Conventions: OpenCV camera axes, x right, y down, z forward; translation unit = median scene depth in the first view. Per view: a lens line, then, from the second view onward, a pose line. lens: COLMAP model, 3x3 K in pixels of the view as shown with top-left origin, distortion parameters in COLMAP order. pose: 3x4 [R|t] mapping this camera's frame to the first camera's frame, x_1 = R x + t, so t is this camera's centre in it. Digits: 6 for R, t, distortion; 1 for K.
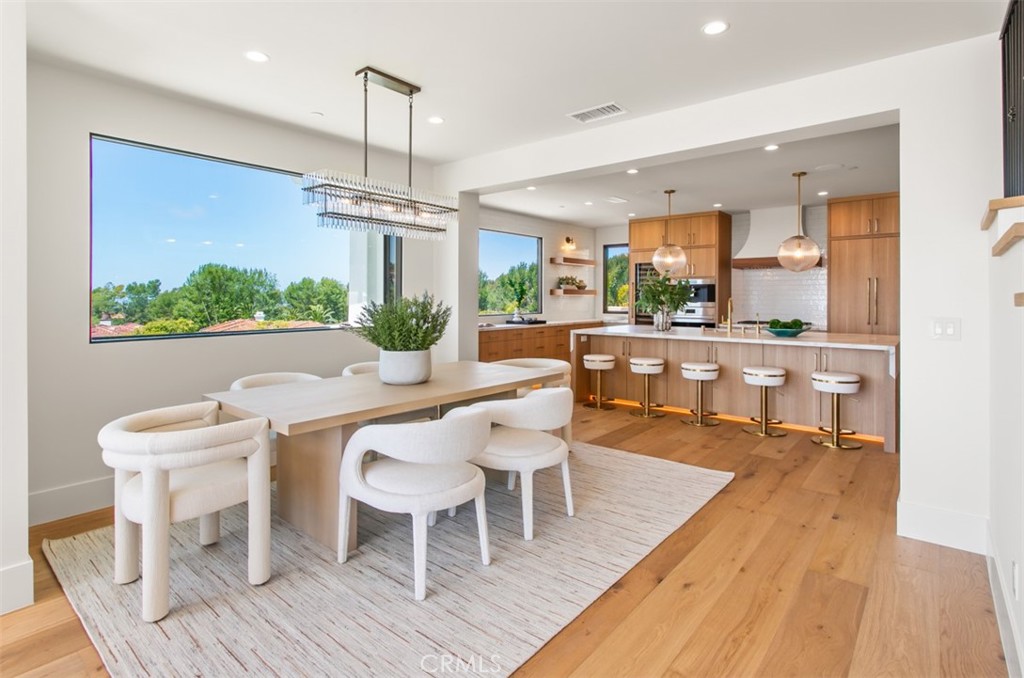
lens RADIAL K [[506.2, 0, 482.6], [0, 506.2, 293.9], [0, 0, 1]] dist [0.001050, 0.000290]
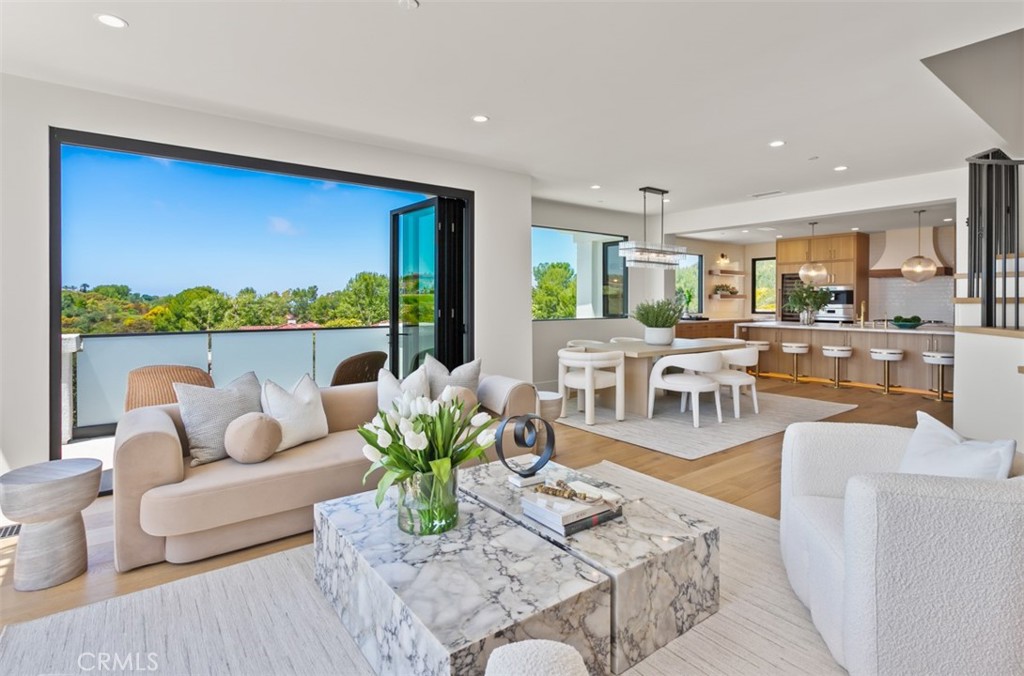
lens RADIAL K [[500.4, 0, 479.5], [0, 500.4, 300.0], [0, 0, 1]] dist [0.006047, 0.000287]
pose [[0.974175, -0.000227, -0.225796, -0.188444], [0.001320, 0.999988, 0.004689, -0.001969], [0.225792, -0.004866, 0.974163, -0.488167]]
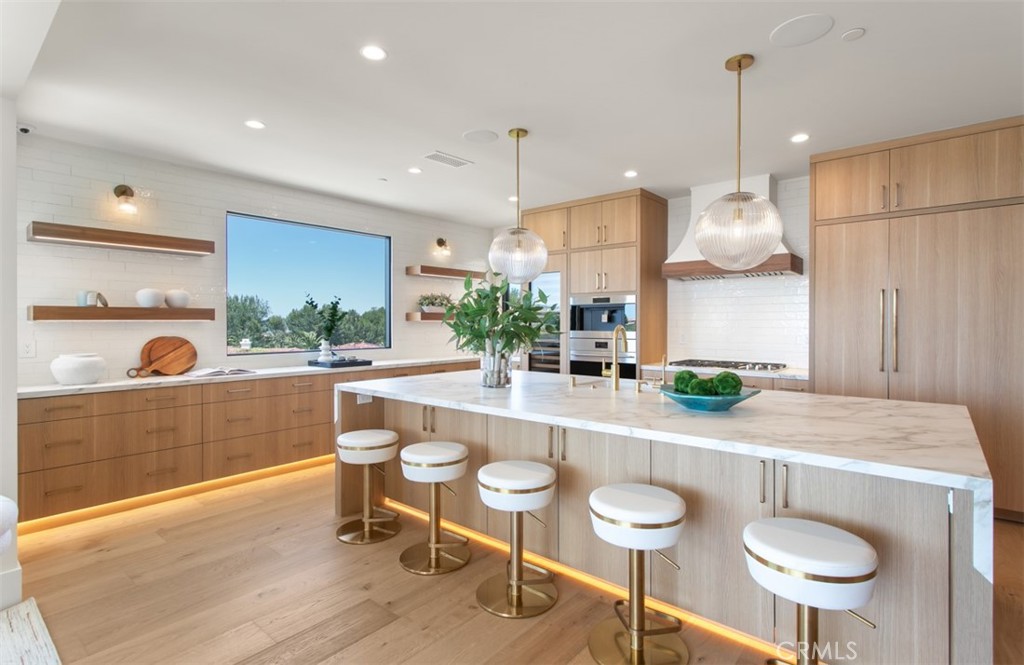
lens RADIAL K [[485.4, 0, 483.3], [0, 485.4, 322.6], [0, 0, 1]] dist [-0.000939, 0.000197]
pose [[0.999844, -0.002110, -0.017559, 0.313679], [0.002189, 0.999988, 0.004457, 0.002246], [0.017550, -0.004495, 0.999836, 0.432449]]
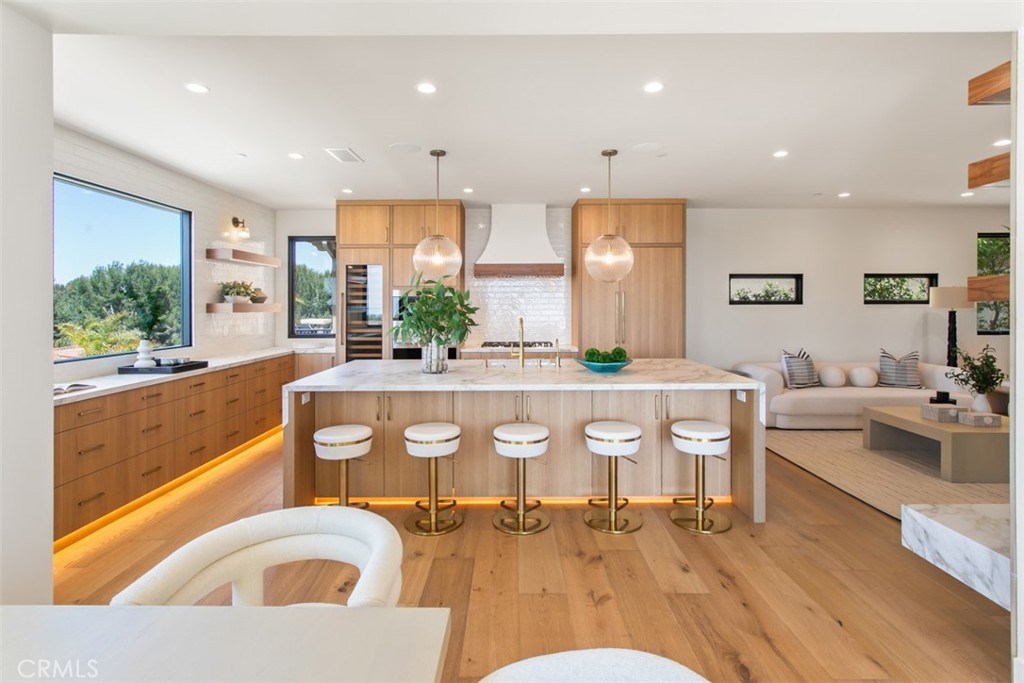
lens RADIAL K [[527.1, 0, 494.0], [0, 527.1, 306.5], [0, 0, 1]] dist [-0.000588, 0.000017]
pose [[0.761050, -0.005547, 0.648670, -0.009174], [0.000856, 0.999971, 0.007547, -0.011892], [-0.648693, -0.005188, 0.761033, 0.411757]]
